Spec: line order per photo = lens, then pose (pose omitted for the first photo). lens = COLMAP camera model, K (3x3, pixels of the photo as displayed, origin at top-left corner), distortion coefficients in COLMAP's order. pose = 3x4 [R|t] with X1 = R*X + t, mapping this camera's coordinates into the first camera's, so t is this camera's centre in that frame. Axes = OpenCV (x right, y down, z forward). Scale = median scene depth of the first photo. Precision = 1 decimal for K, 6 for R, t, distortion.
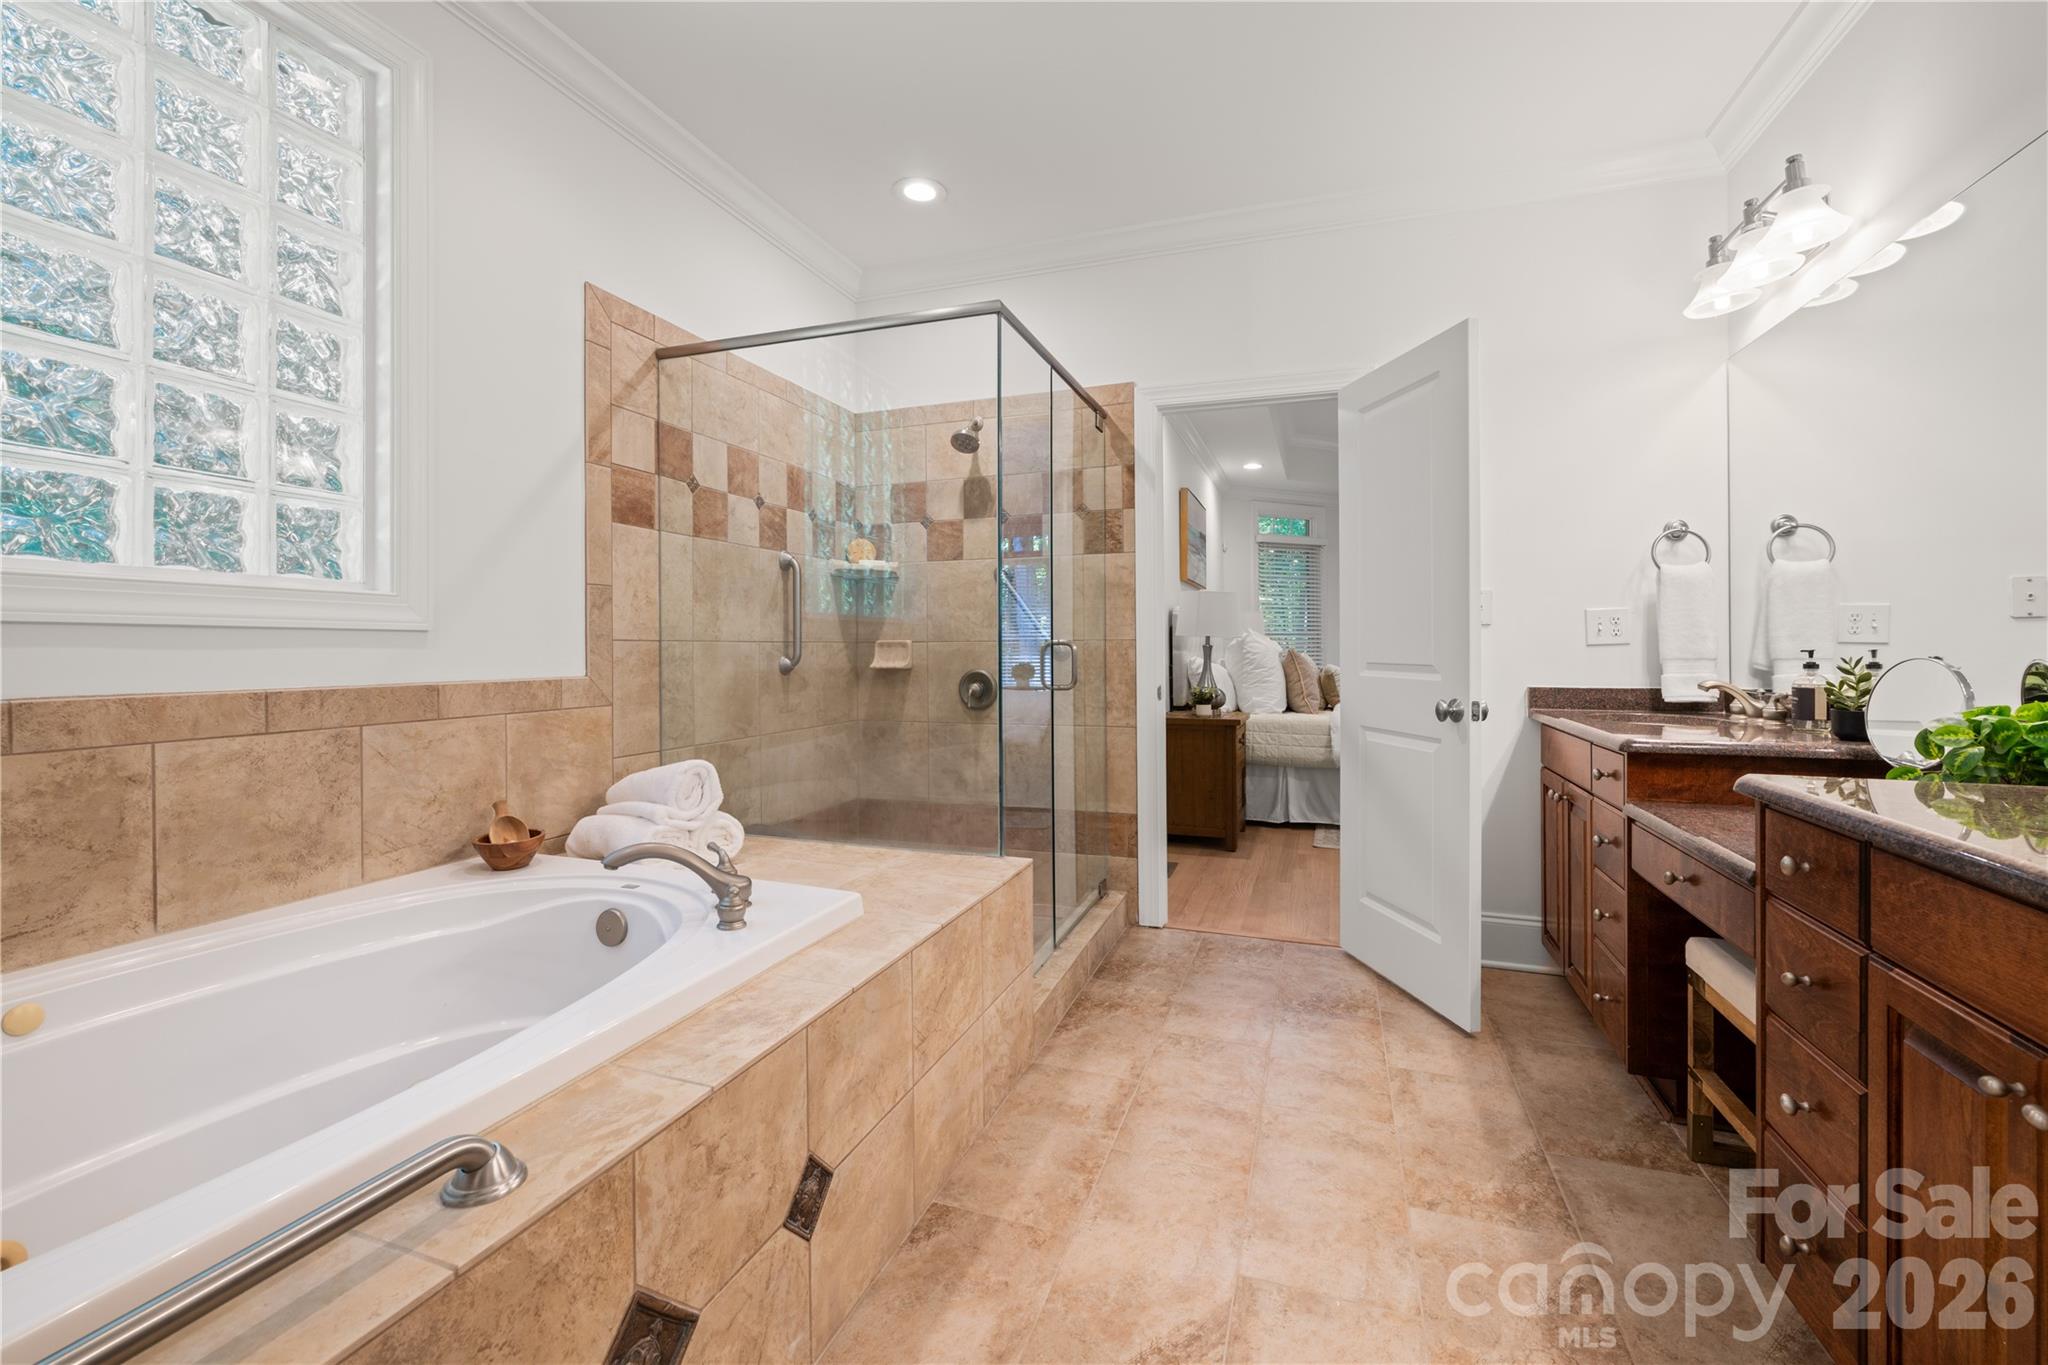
lens RADIAL K [[860.9, 0, 1023.0], [0, 860.9, 644.8], [0, 0, 1]] dist [-0.000184, -0.000034]
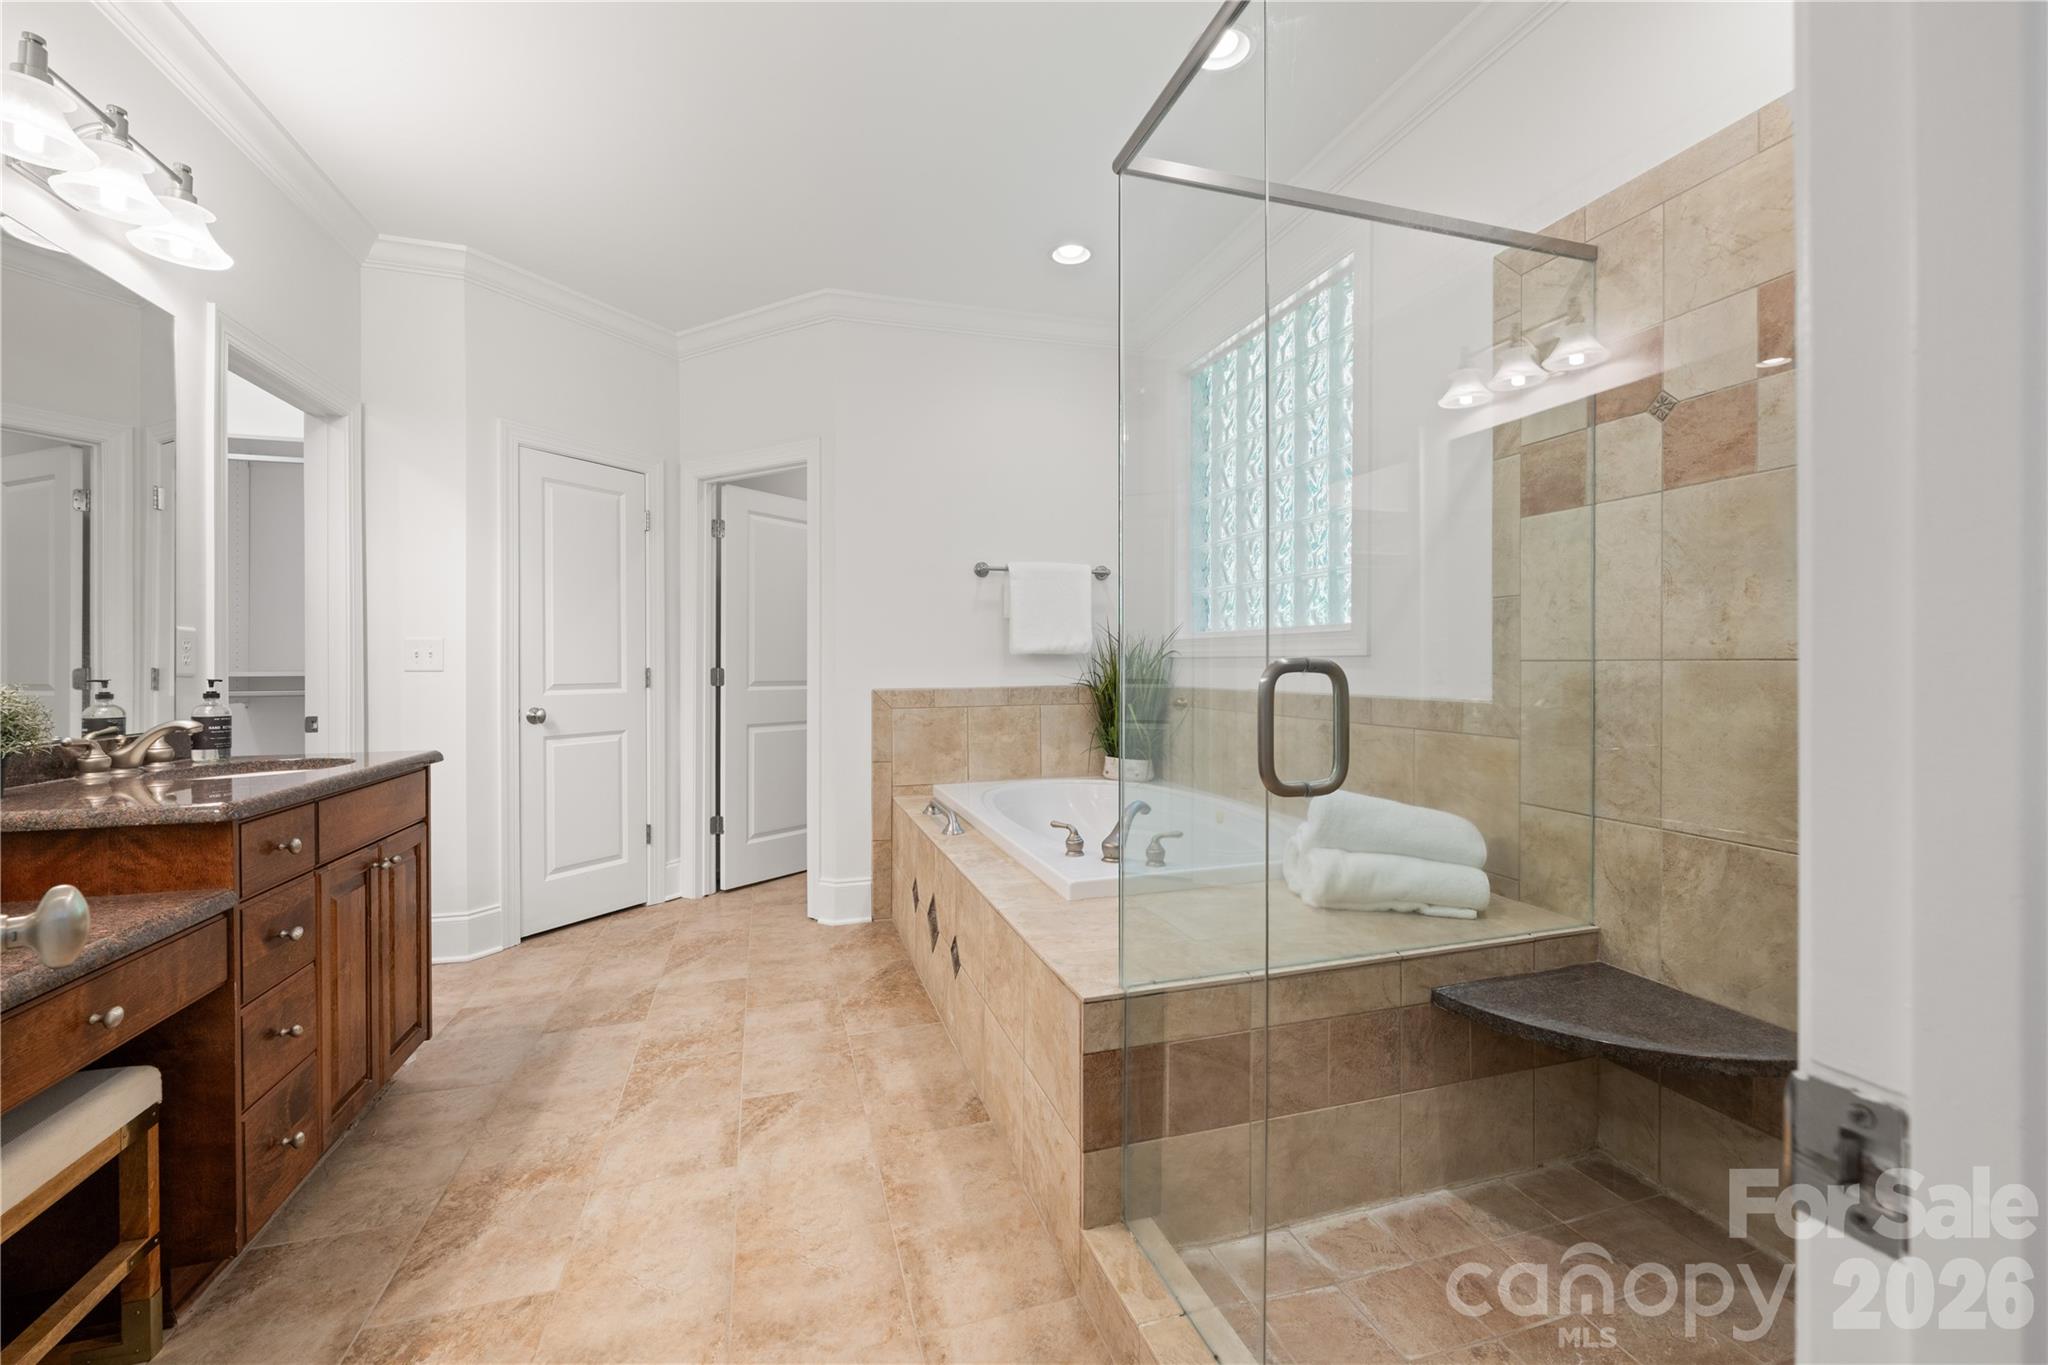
lens RADIAL K [[860.9, 0, 1027.8], [0, 860.9, 673.4], [0, 0, 1]] dist [-0.000184, -0.000034]
pose [[-0.802189, 0.008976, -0.597003, 0.440459], [0.004388, 0.999949, 0.009137, -0.002979], [0.597055, 0.004710, -0.802187, 1.523483]]
